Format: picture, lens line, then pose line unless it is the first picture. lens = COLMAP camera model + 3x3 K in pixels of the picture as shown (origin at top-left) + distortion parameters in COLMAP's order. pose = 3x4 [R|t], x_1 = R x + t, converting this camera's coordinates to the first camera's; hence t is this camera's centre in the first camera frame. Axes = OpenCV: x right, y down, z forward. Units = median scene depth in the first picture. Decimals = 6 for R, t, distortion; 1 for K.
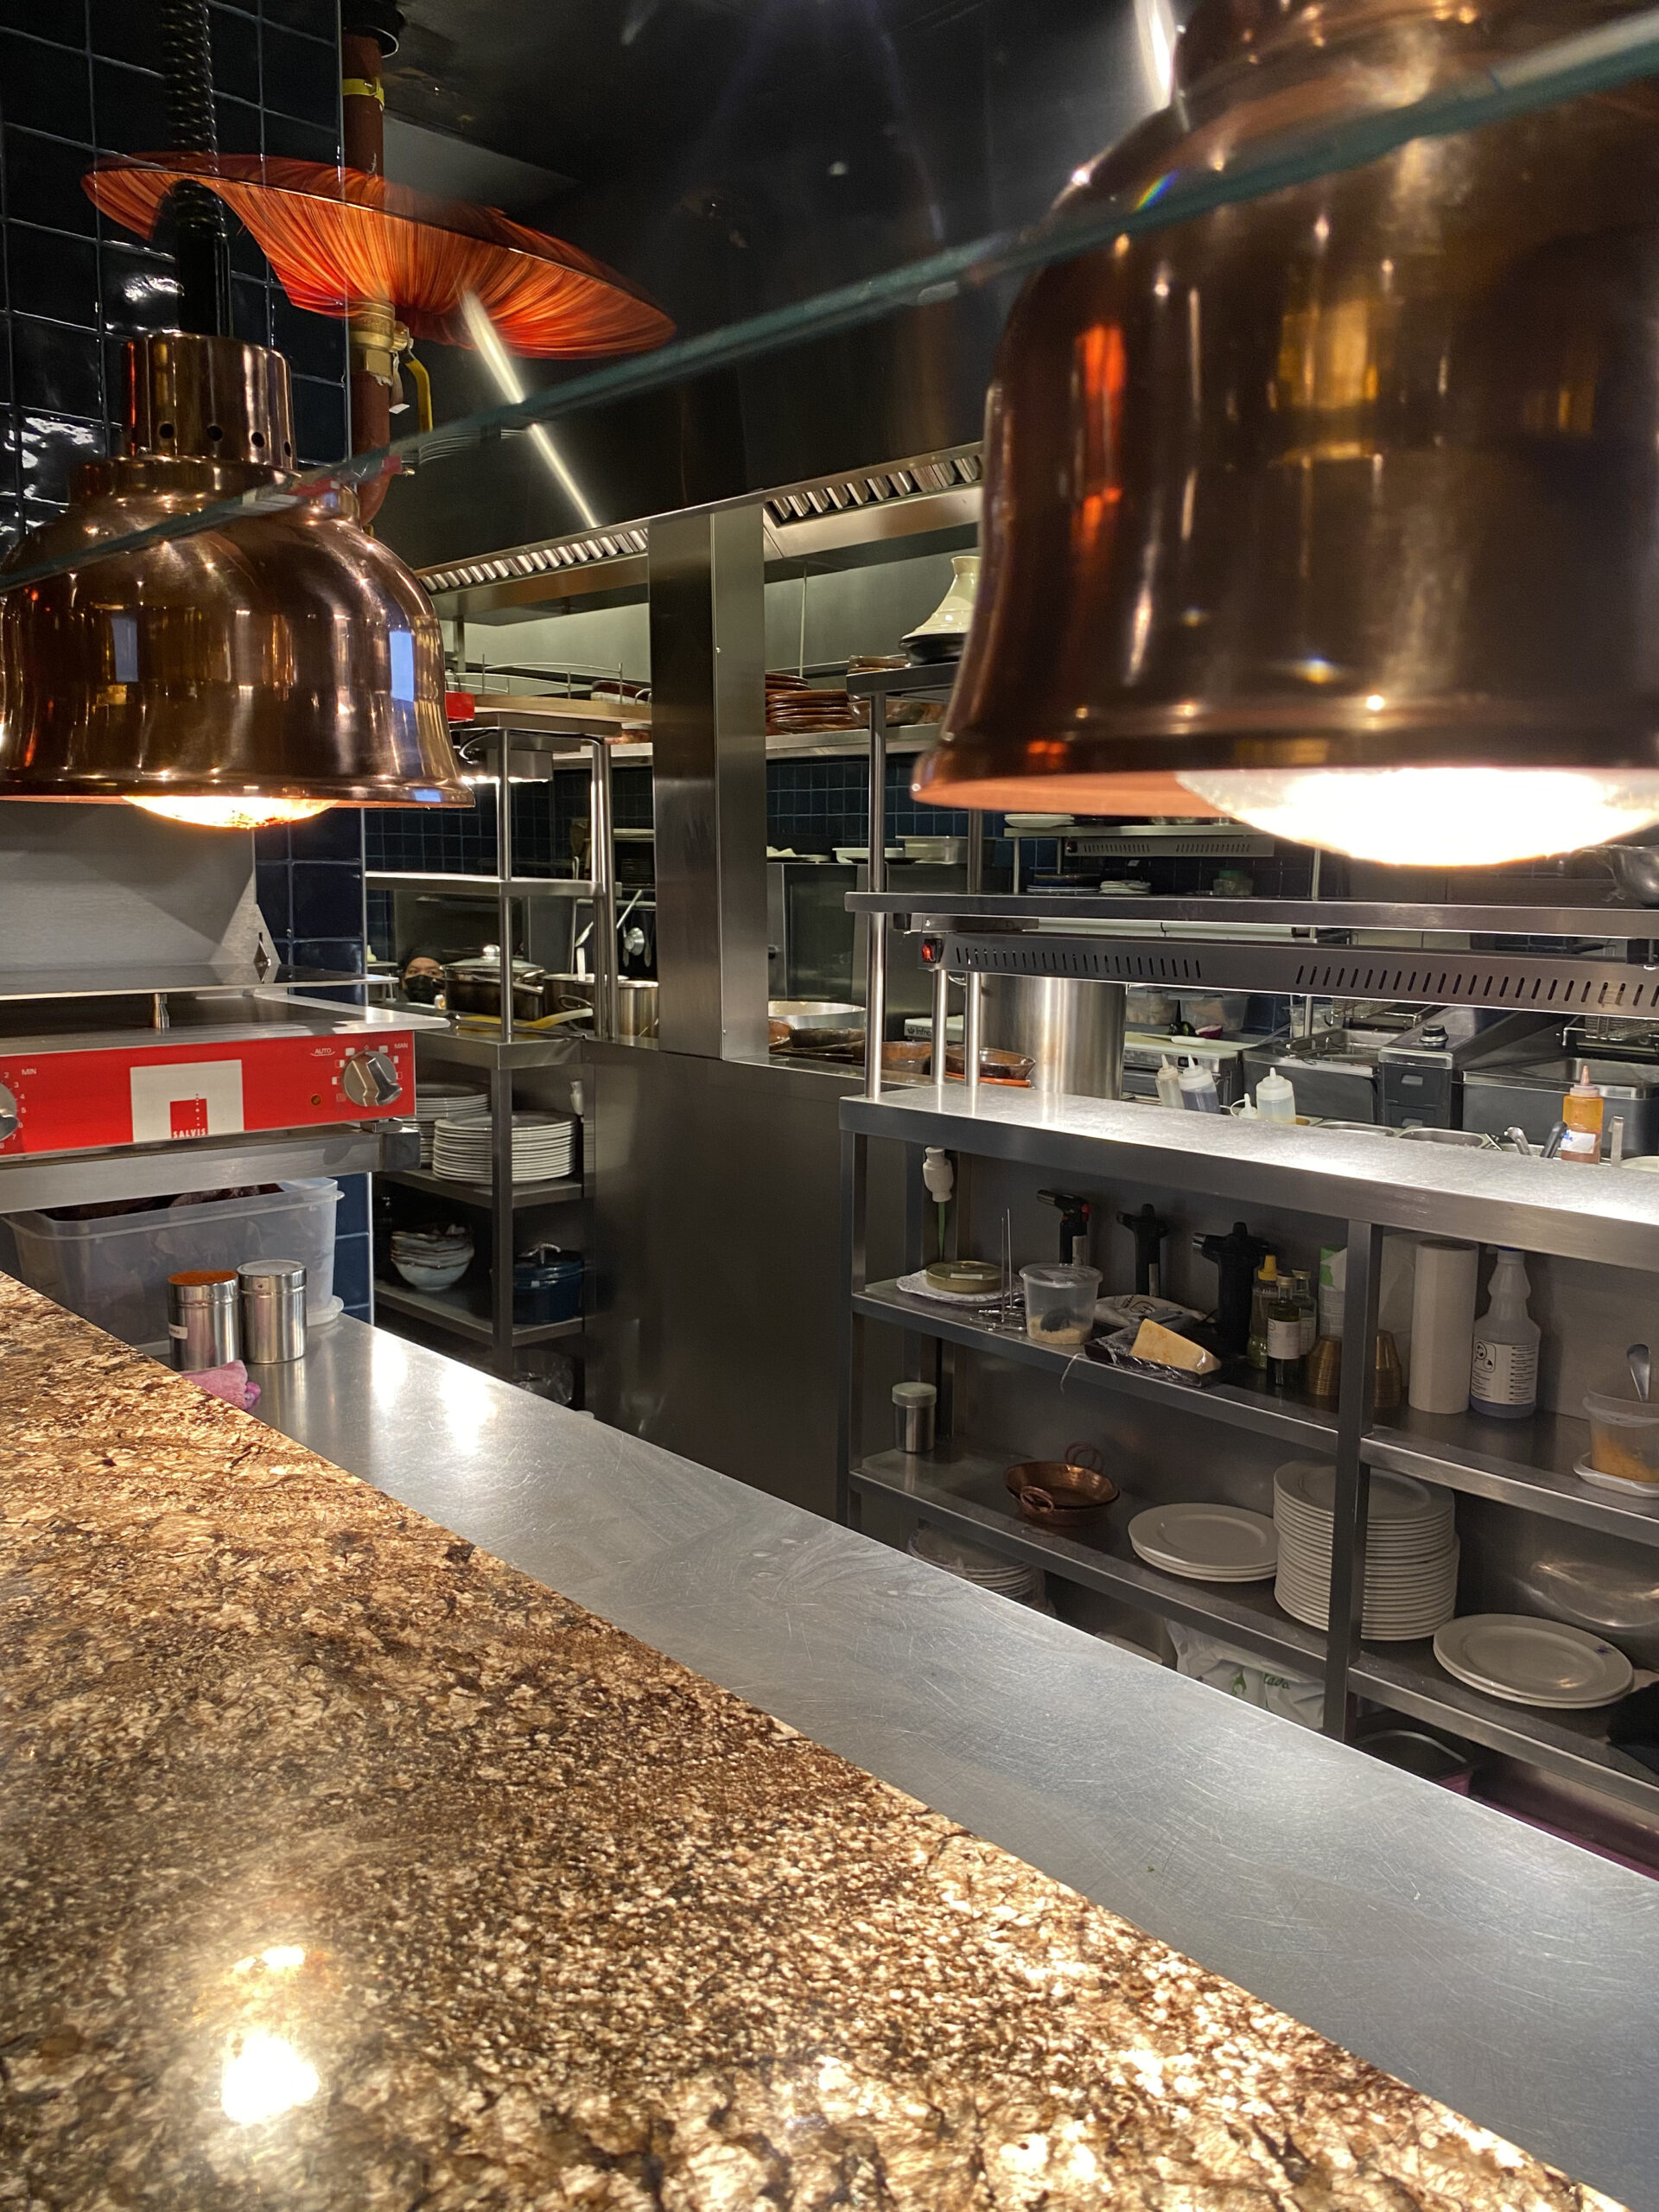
lens RADIAL K [[1707.2, 0, 826.4], [0, 1707.2, 1102.0], [0, 0, 1]] dist [-0.006441, -0.001778]
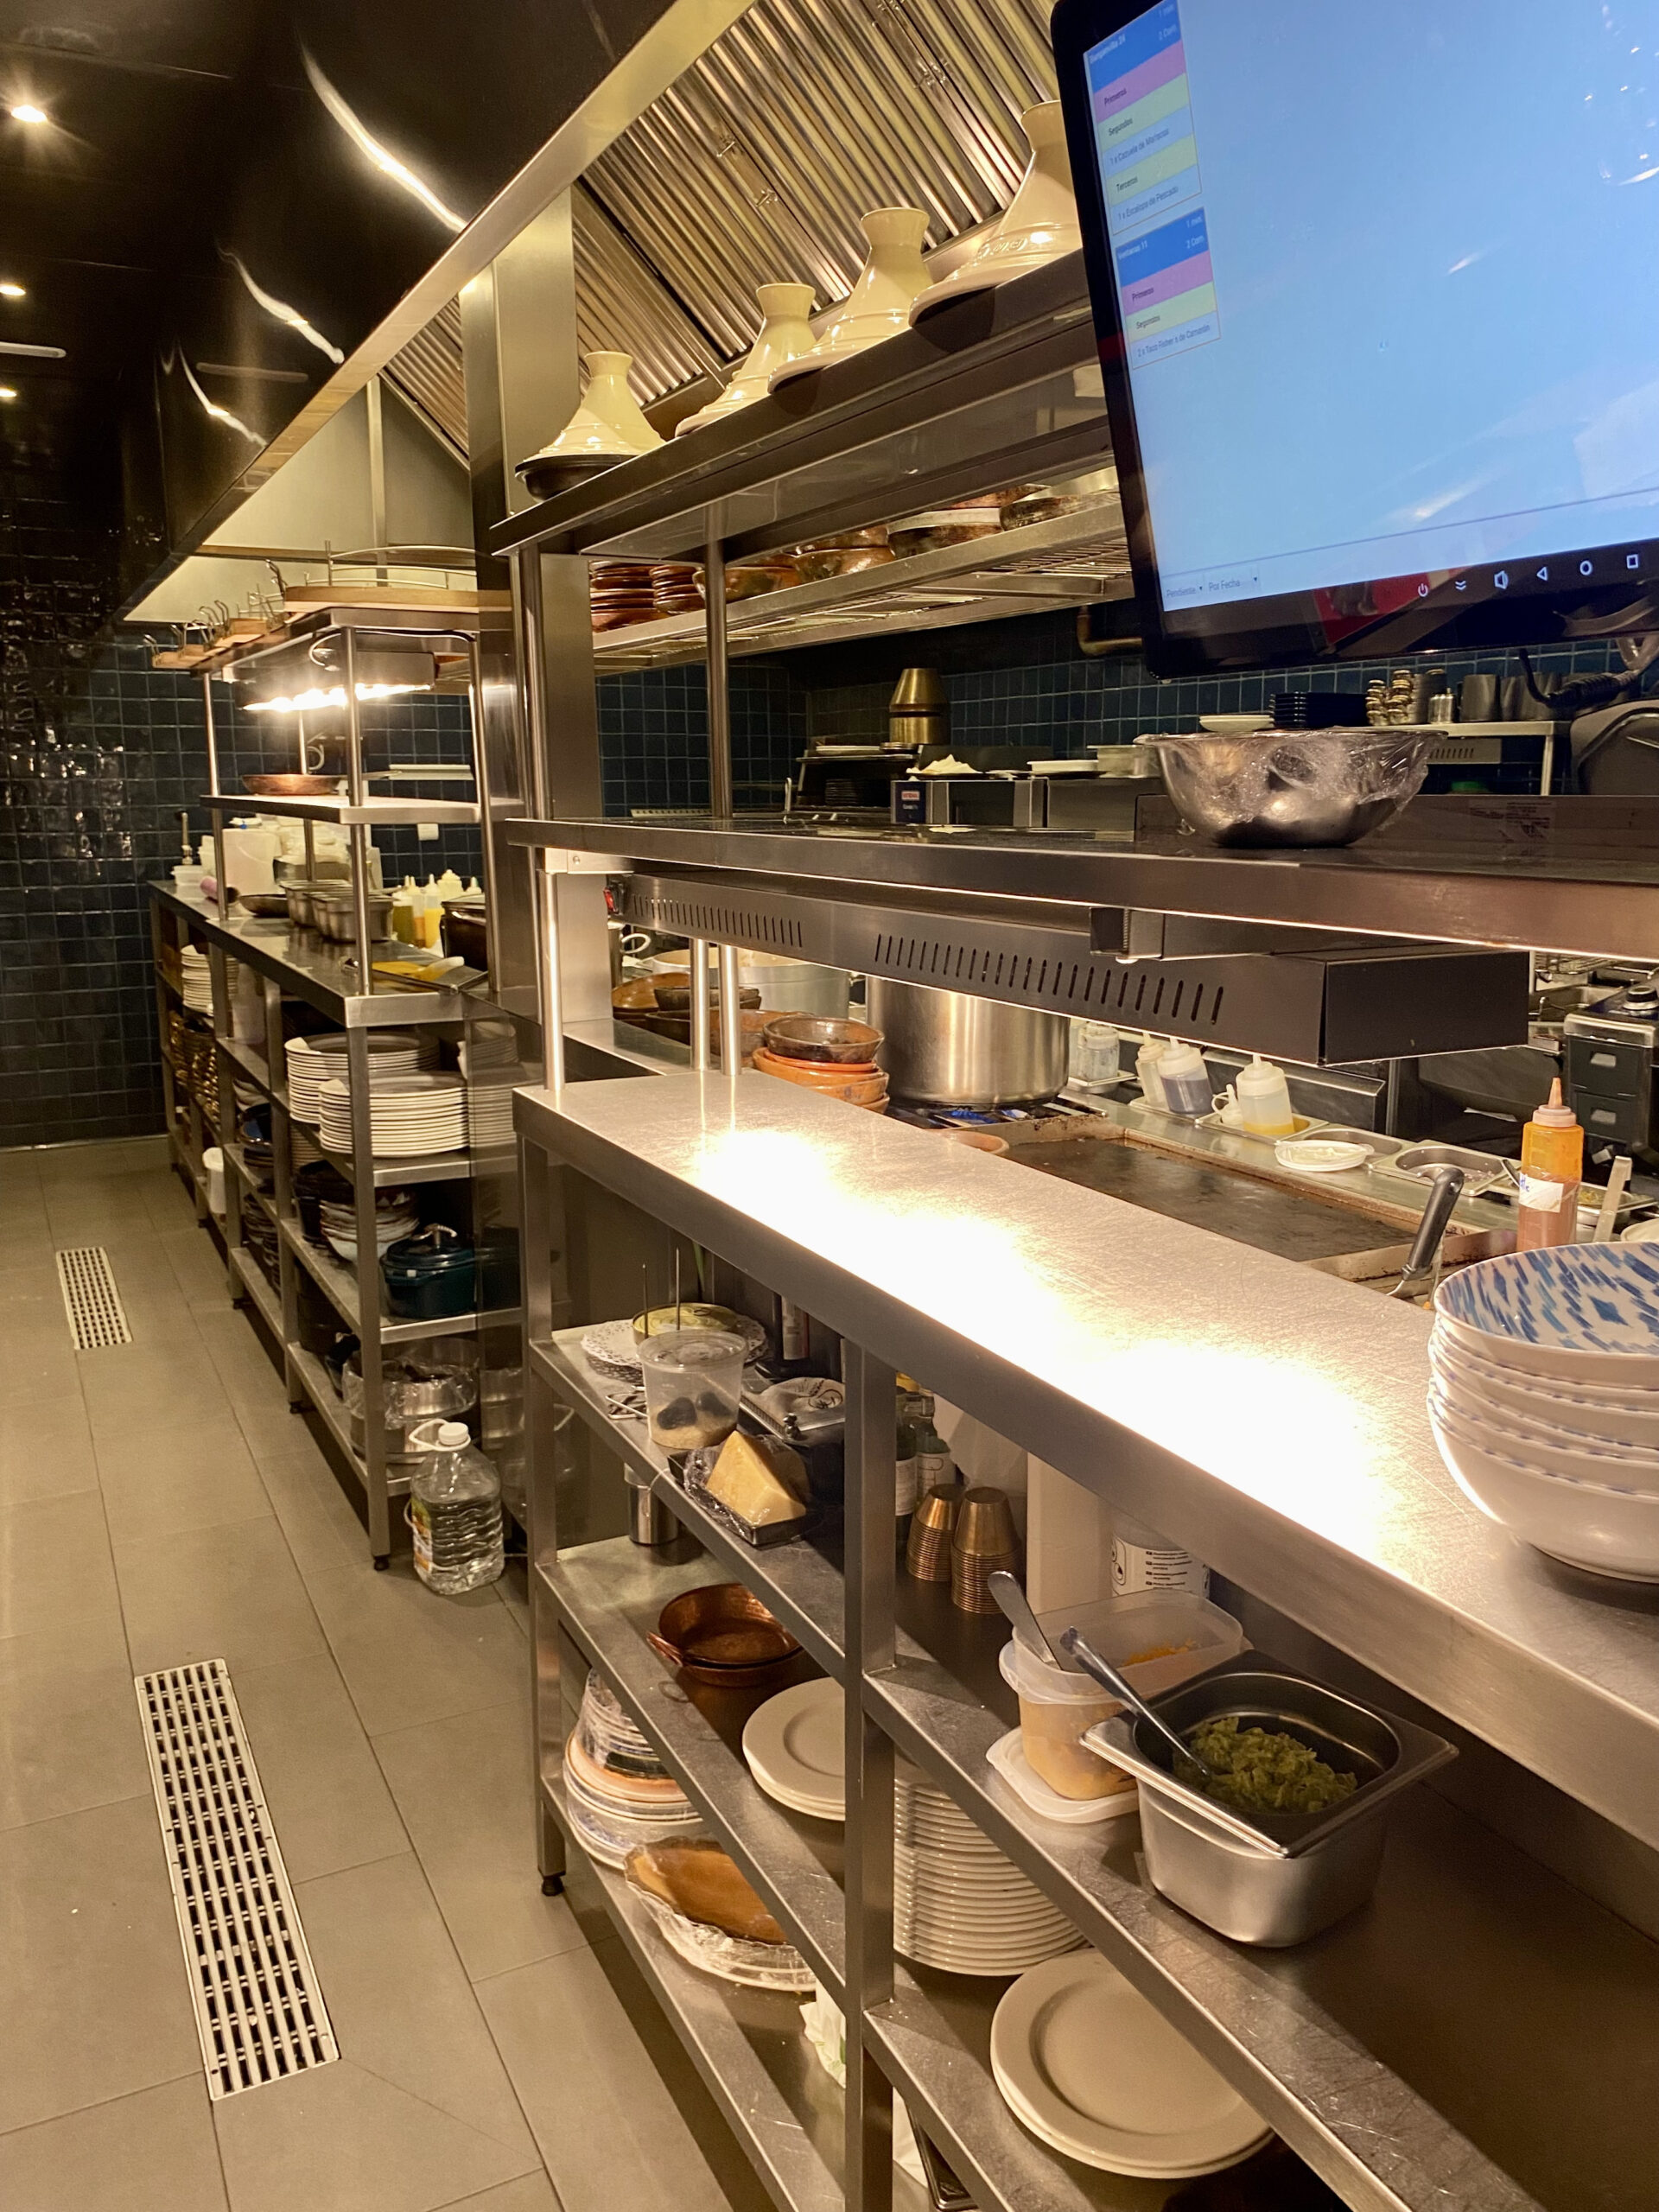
lens RADIAL K [[1707.2, 0, 830.6], [0, 1707.2, 1110.2], [0, 0, 1]] dist [-0.006441, -0.001778]
pose [[0.958004, 0.037267, -0.284324, 0.274948], [-0.022749, 0.998271, 0.054193, -0.028098], [0.285852, -0.045449, 0.957195, 0.225673]]
